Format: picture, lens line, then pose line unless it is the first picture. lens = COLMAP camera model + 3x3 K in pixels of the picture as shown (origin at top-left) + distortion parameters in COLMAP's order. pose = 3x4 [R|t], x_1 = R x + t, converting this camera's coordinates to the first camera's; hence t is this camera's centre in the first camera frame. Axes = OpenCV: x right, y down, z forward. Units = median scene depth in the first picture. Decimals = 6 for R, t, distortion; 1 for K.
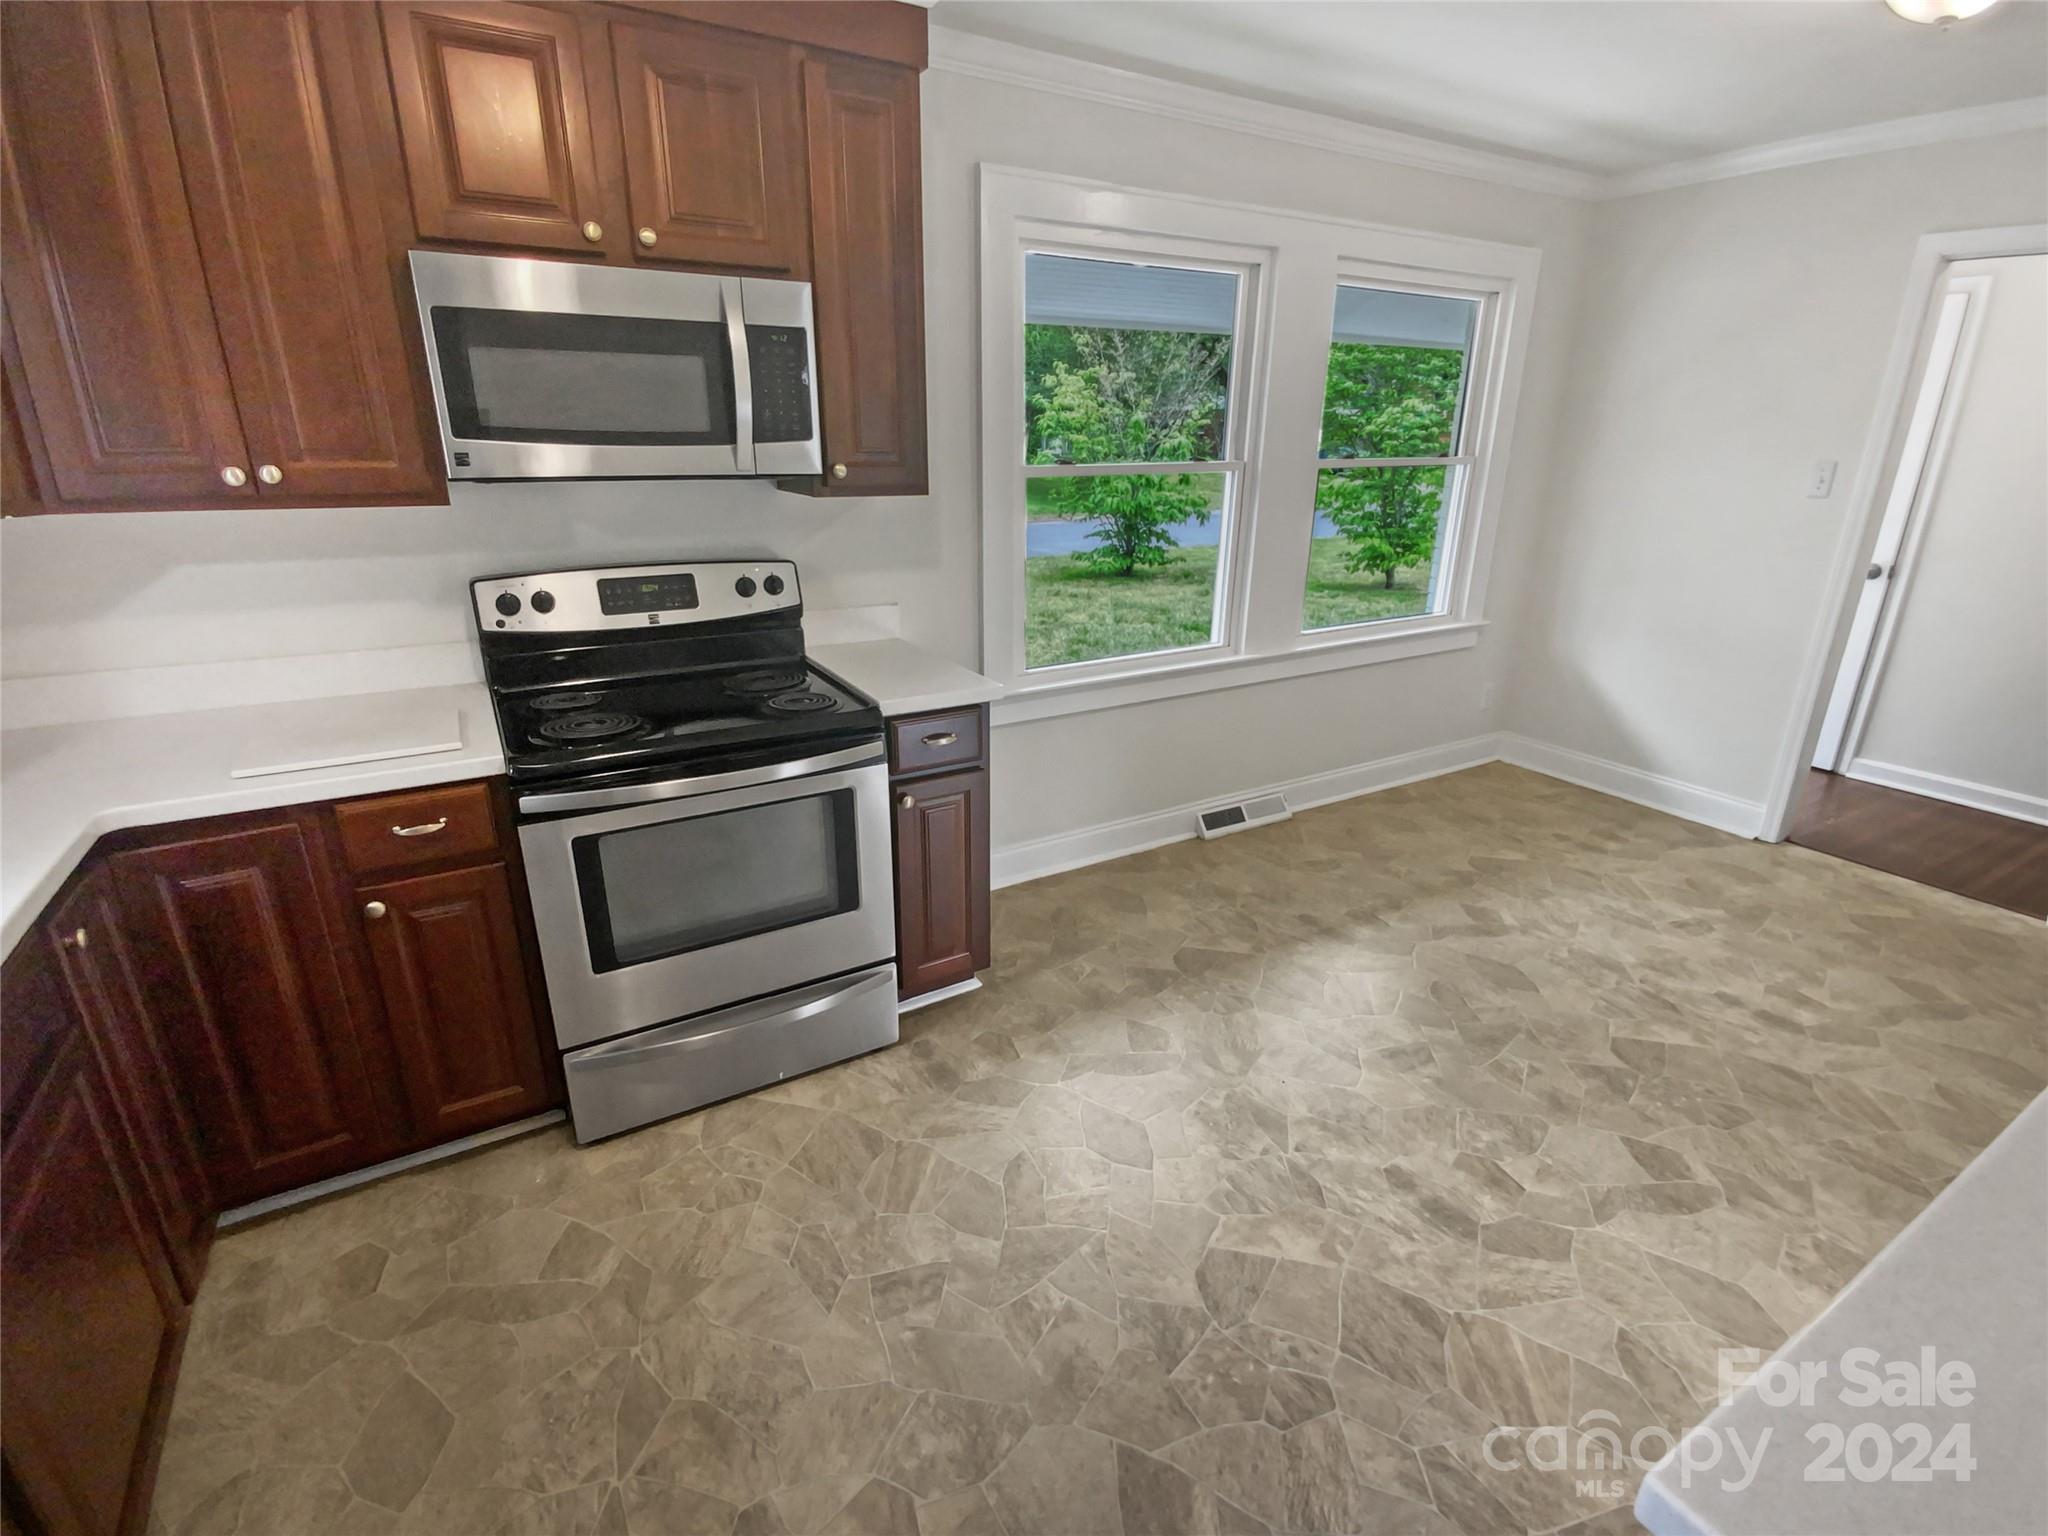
lens RADIAL K [[964.4, 0, 1024.0], [0, 964.4, 768.0], [0, 0, 1]] dist [0.010538, -0.000148]
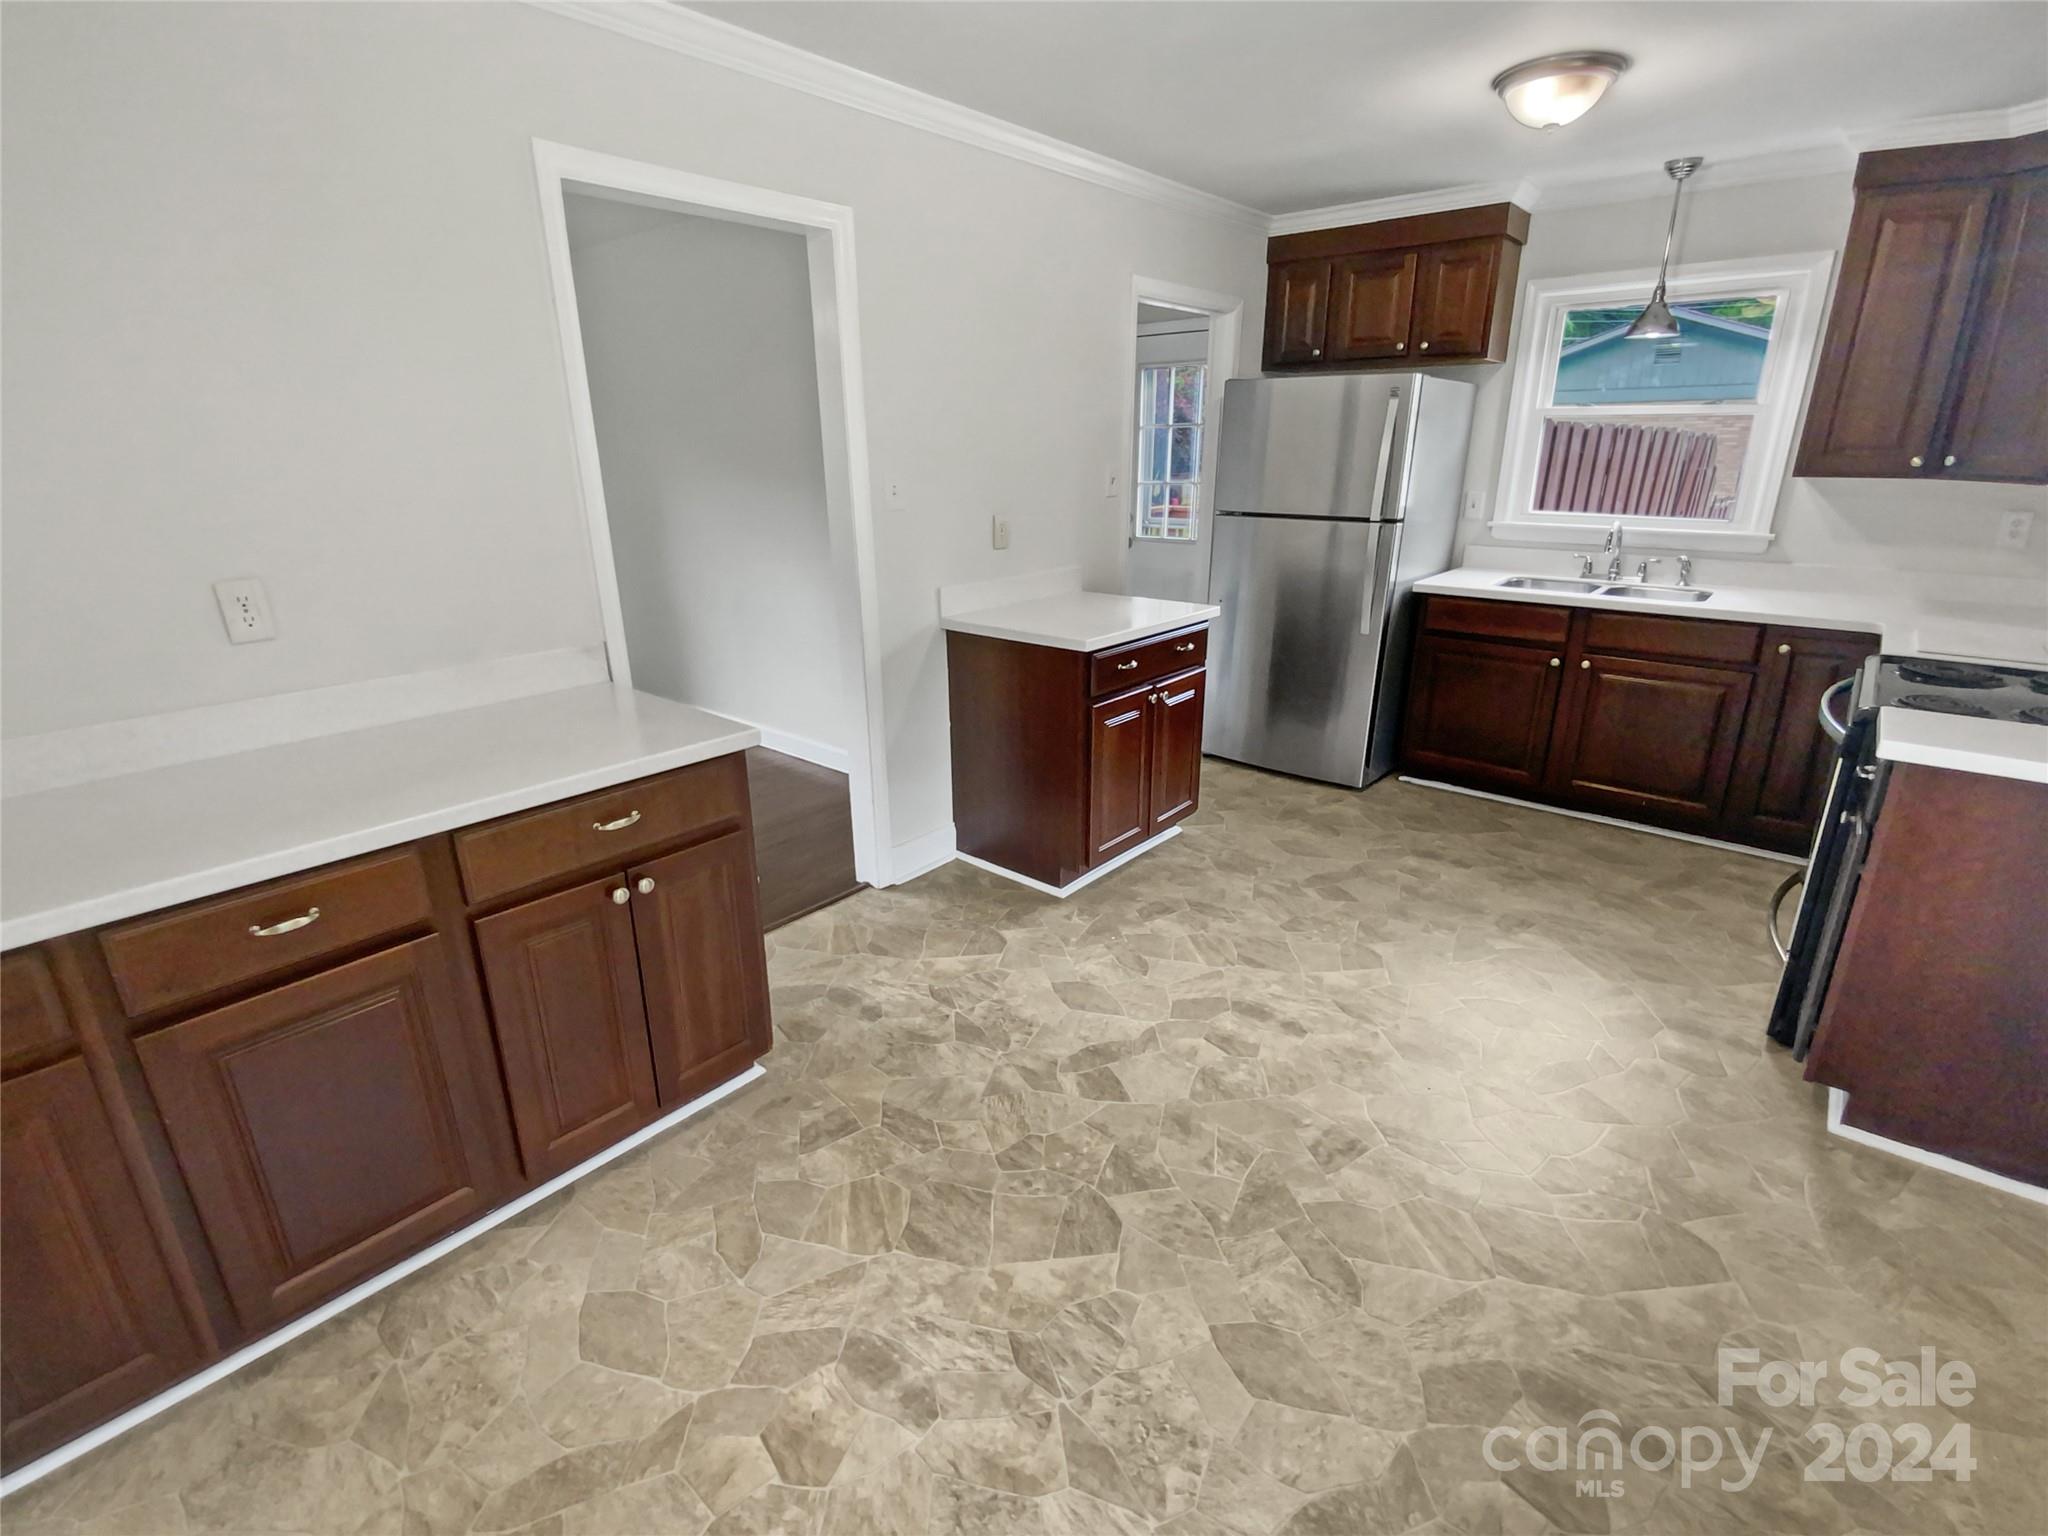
lens RADIAL K [[953.3, 0, 1024.0], [0, 953.3, 768.0], [0, 0, 1]] dist [-0.000885, -0.000590]
pose [[-0.944150, 0.104694, -0.312441, 1.067882], [-0.108972, 0.795631, 0.595900, -0.537363], [0.310975, 0.596666, -0.739787, 1.605520]]
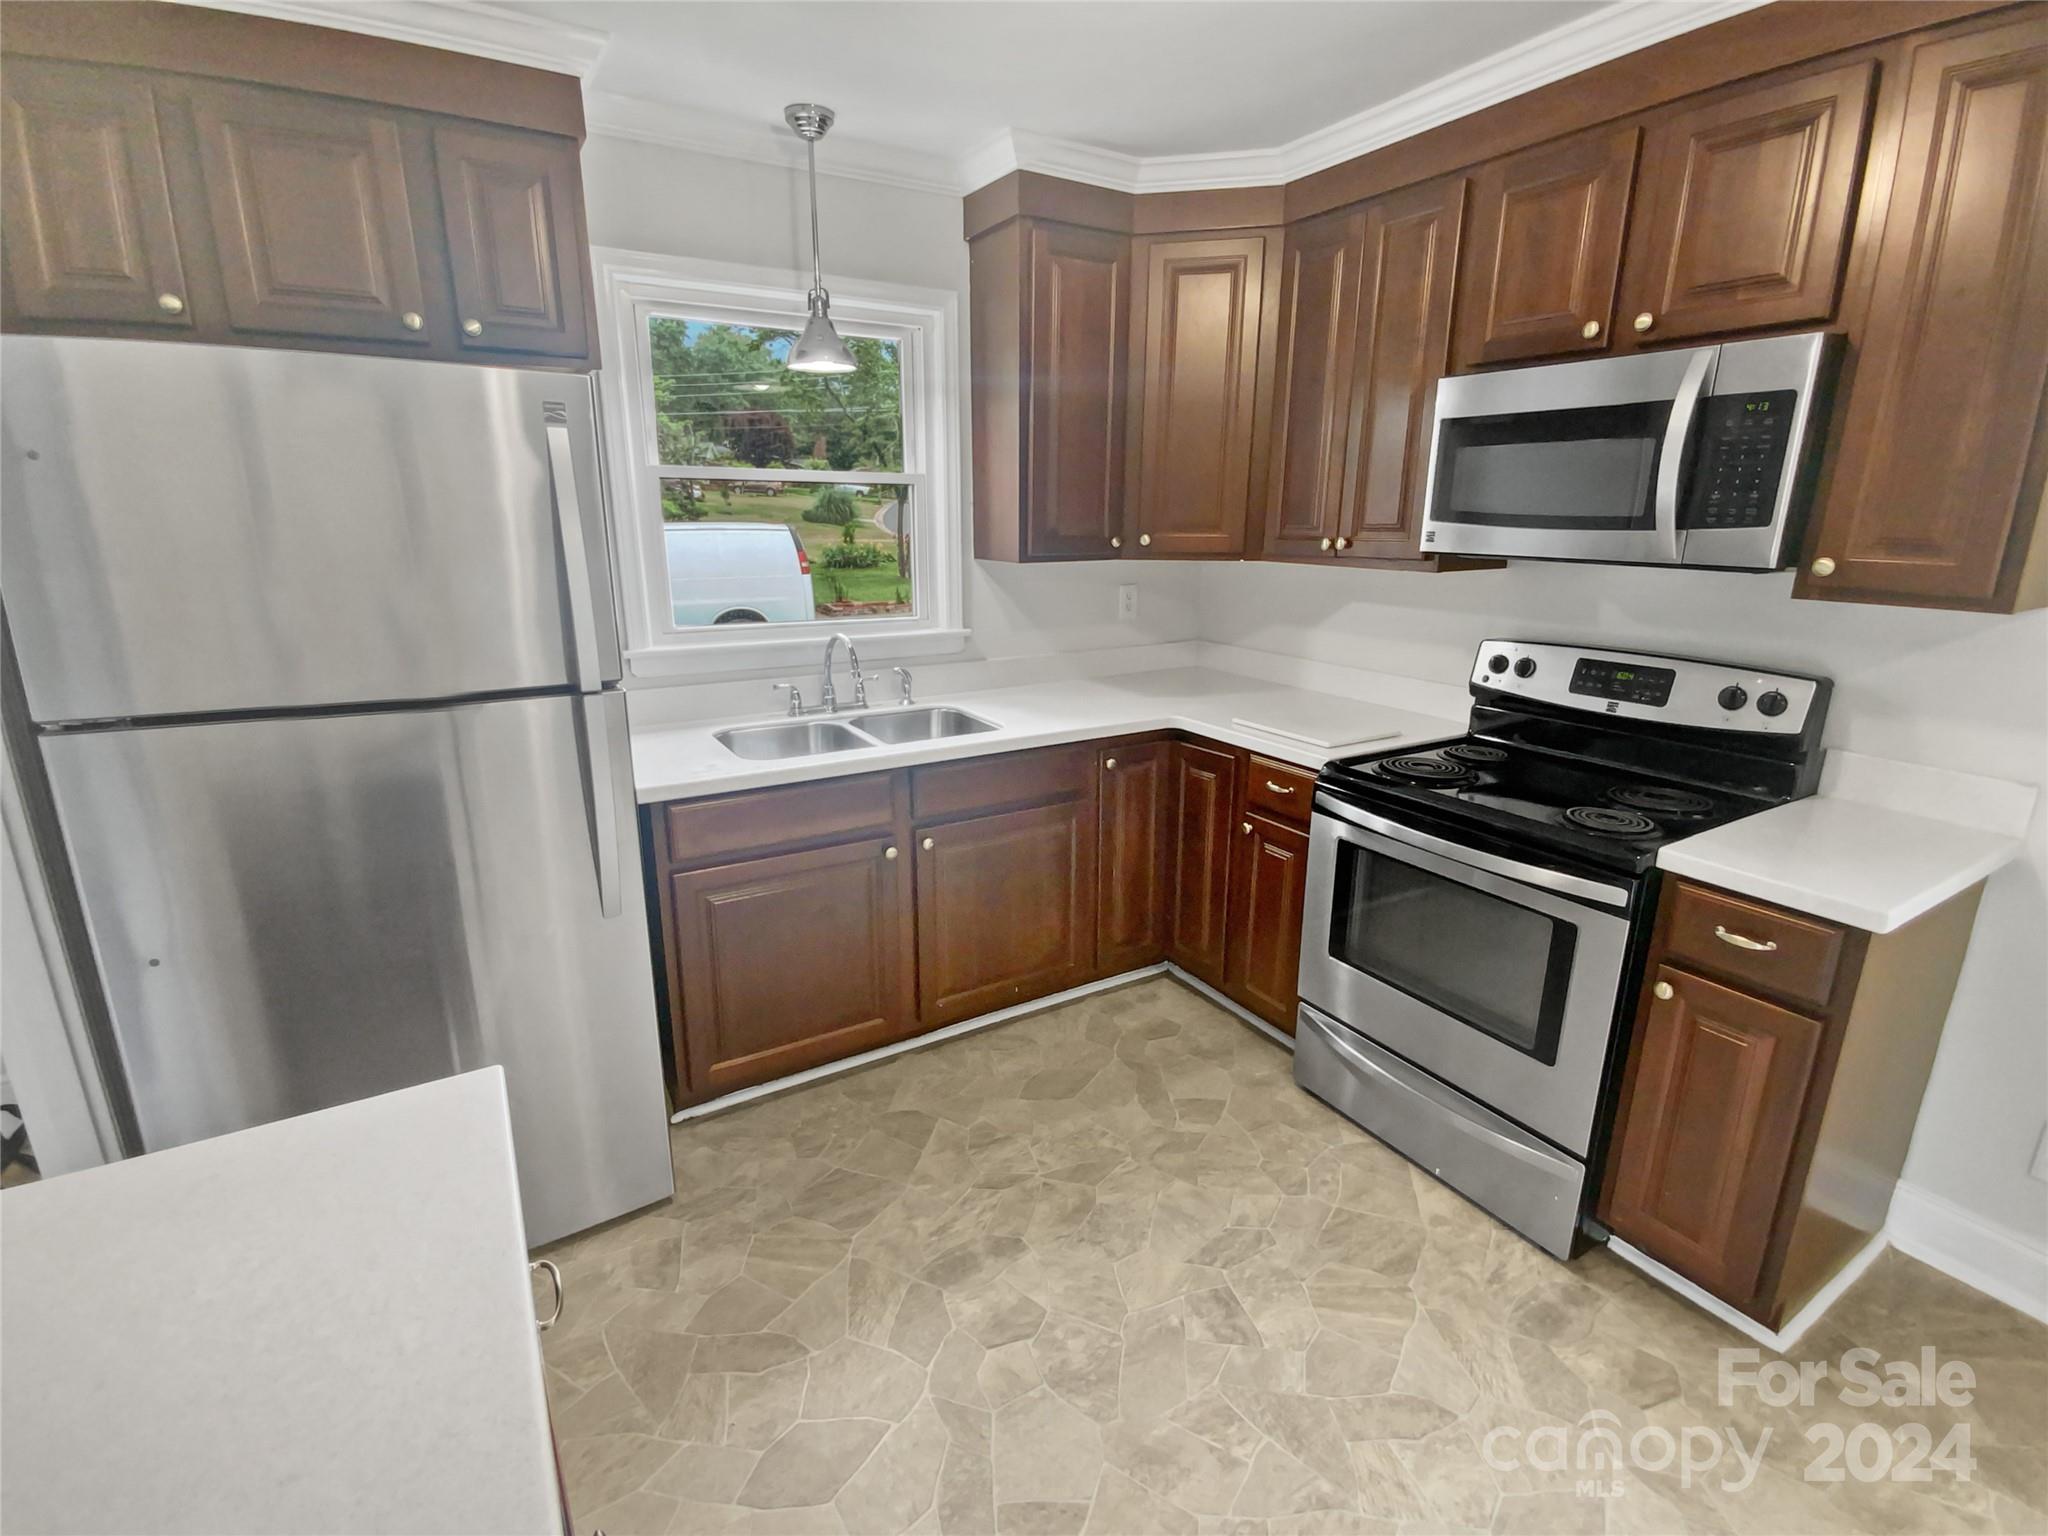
lens RADIAL K [[953.3, 0, 1024.0], [0, 953.3, 768.0], [0, 0, 1]] dist [-0.000885, -0.000590]
pose [[0.008954, 0.257809, -0.966154, 0.630074], [-0.332469, 0.911993, 0.240275, -0.155038], [0.943072, 0.319065, 0.093880, 0.447615]]
